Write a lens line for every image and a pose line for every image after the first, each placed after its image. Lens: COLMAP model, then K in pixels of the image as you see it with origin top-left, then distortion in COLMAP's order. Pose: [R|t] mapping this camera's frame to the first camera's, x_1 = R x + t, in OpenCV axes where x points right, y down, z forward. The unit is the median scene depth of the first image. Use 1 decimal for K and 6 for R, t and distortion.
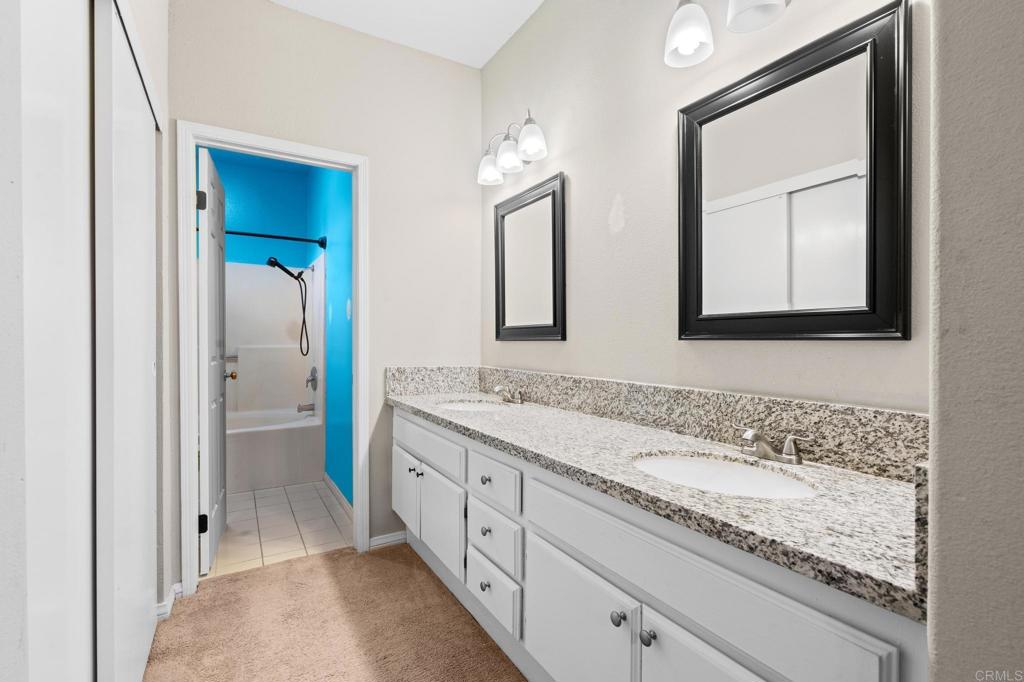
lens RADIAL K [[465.5, 0, 514.4], [0, 465.5, 339.2], [0, 0, 1]] dist [0.001218, 0.000910]
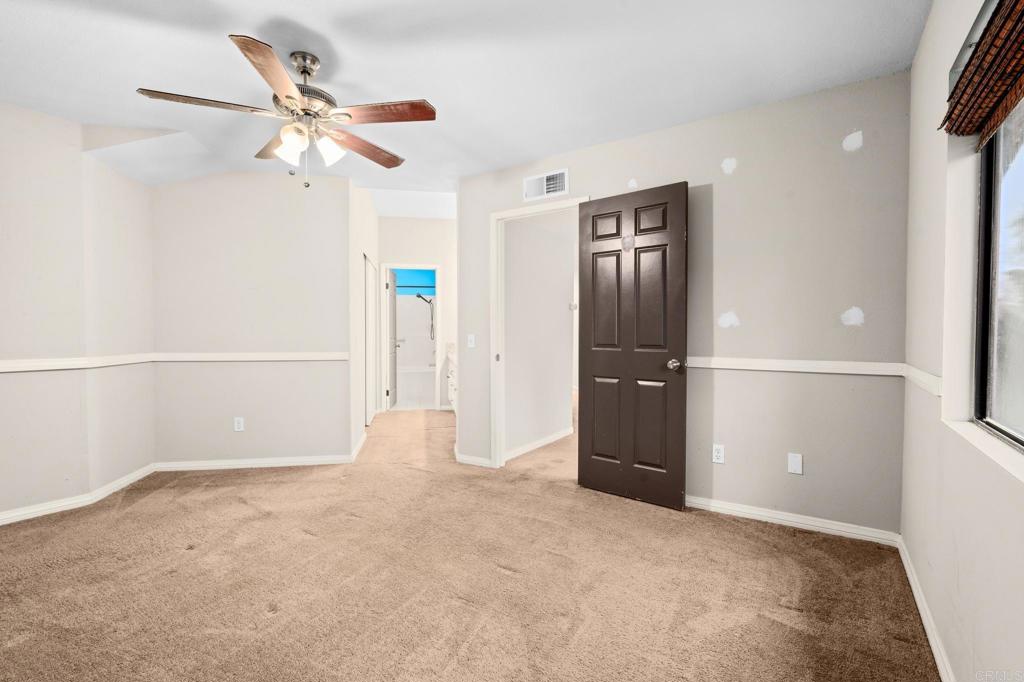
lens RADIAL K [[465.5, 0, 514.4], [0, 465.5, 339.2], [0, 0, 1]] dist [0.001218, 0.000910]
pose [[0.940317, 0.012883, -0.340057, 1.009585], [-0.007444, 0.999823, 0.017293, -0.012557], [0.340219, -0.013729, 0.940246, -1.391001]]
